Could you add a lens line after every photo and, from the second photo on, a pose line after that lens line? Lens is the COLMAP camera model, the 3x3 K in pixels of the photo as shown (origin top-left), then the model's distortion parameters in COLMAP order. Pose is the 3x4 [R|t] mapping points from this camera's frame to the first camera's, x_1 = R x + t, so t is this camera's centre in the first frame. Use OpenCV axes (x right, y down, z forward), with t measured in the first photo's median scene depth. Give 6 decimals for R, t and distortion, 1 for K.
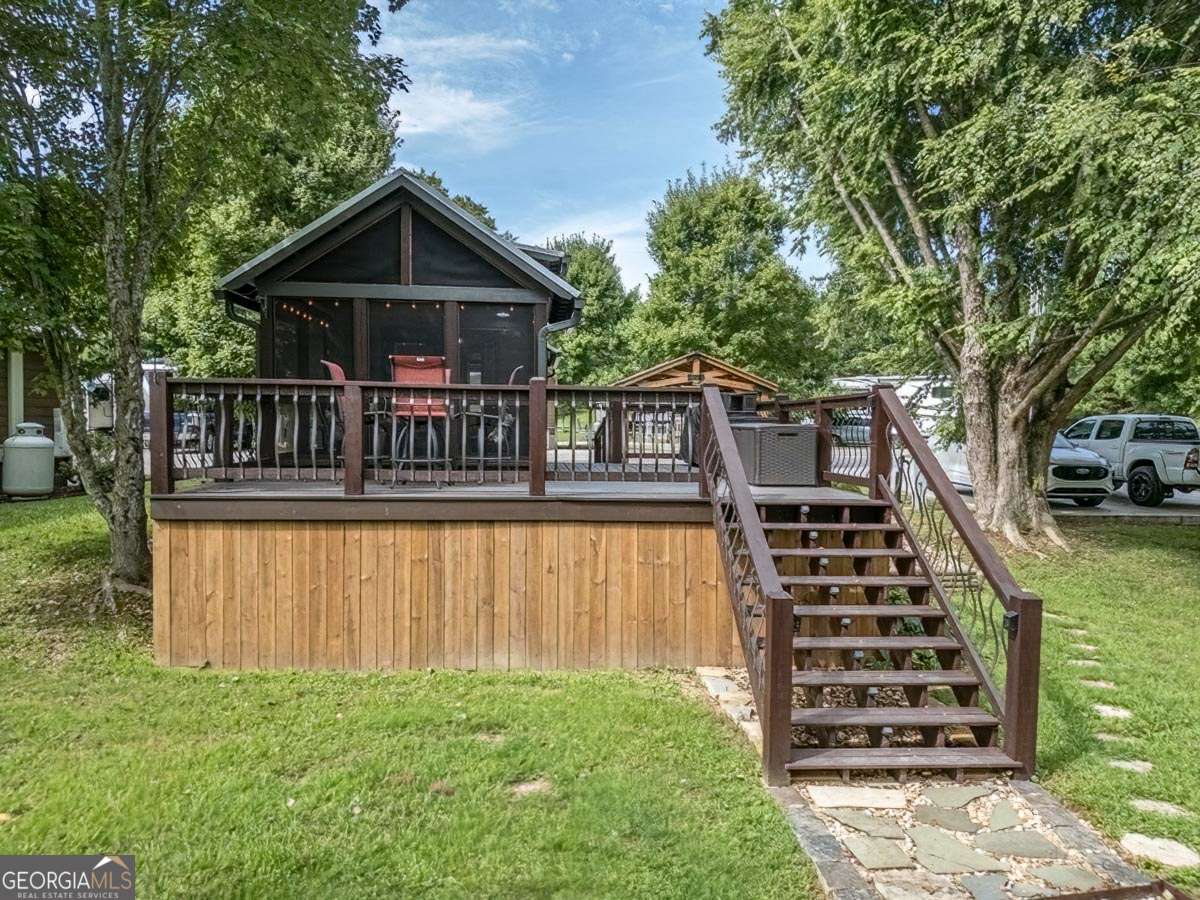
lens RADIAL K [[841.0, 0, 600.0], [0, 841.0, 450.0], [0, 0, 1]] dist [0.065800, -0.067605]
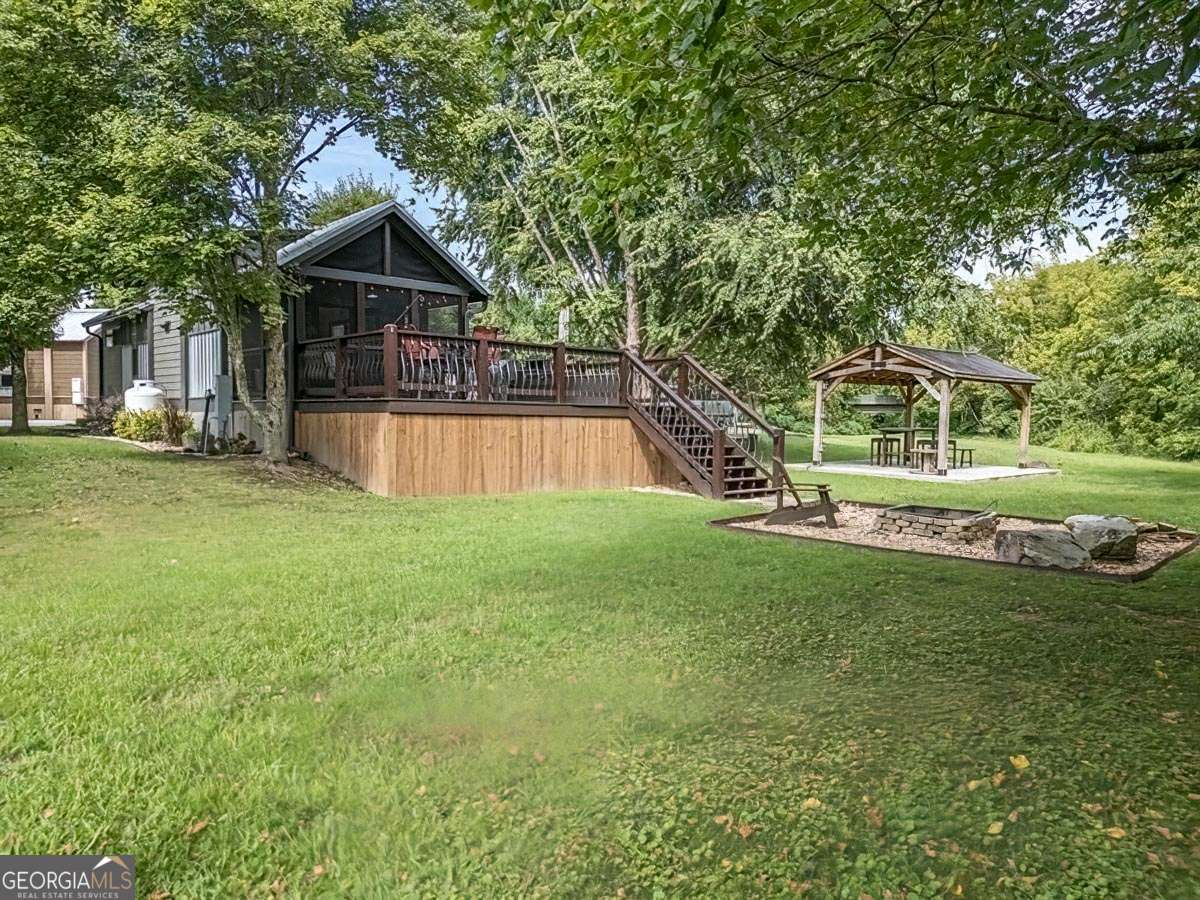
lens RADIAL K [[841.0, 0, 600.0], [0, 841.0, 450.0], [0, 0, 1]] dist [0.065800, -0.067605]
pose [[0.794462, -0.026472, 0.606736, -0.663124], [0.020616, 0.999649, 0.016621, 0.075321], [-0.606964, -0.000696, 0.794729, -0.330128]]
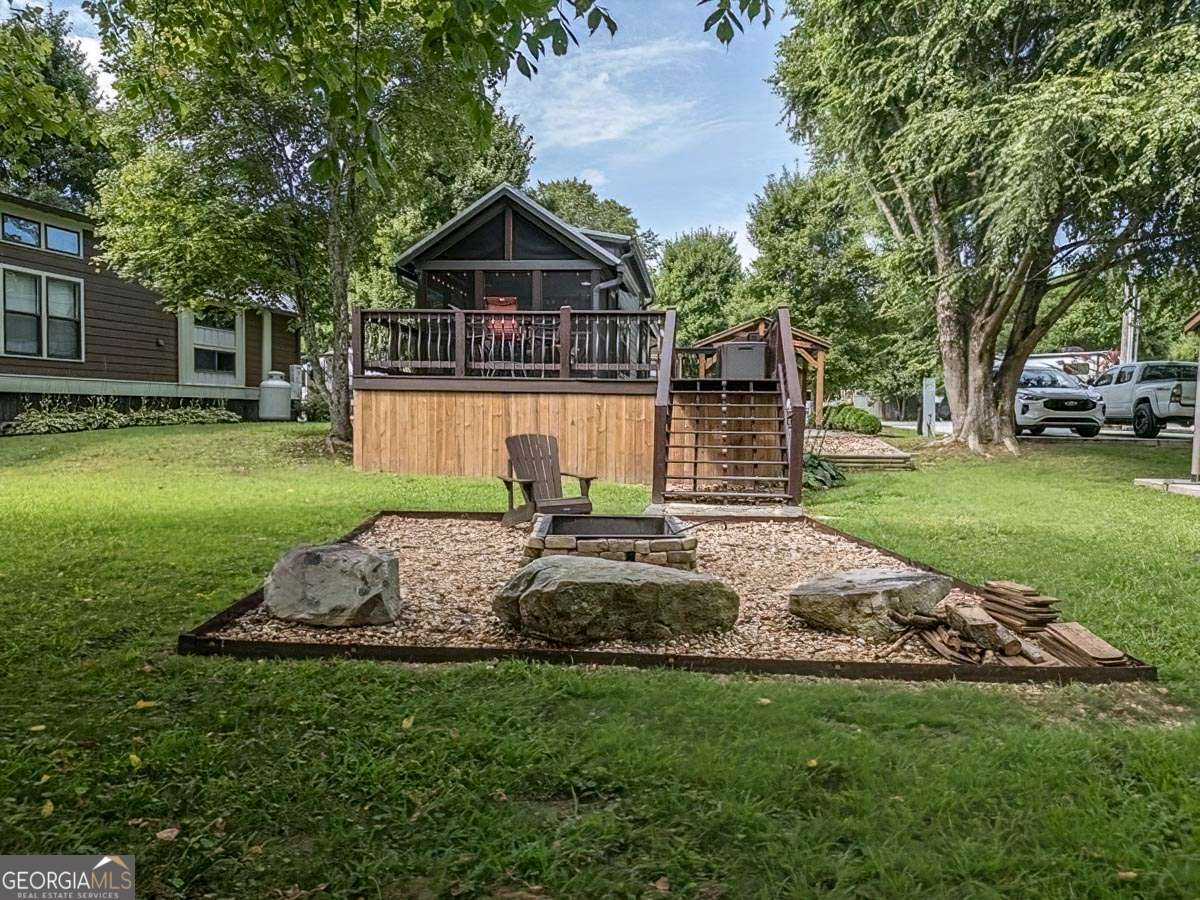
lens RADIAL K [[841.0, 0, 600.0], [0, 841.0, 450.0], [0, 0, 1]] dist [0.065800, -0.067605]
pose [[0.979909, 0.009044, -0.199238, 0.183440], [-0.009126, 0.999958, 0.000510, 0.110498], [0.199234, 0.001318, 0.979951, -0.346729]]
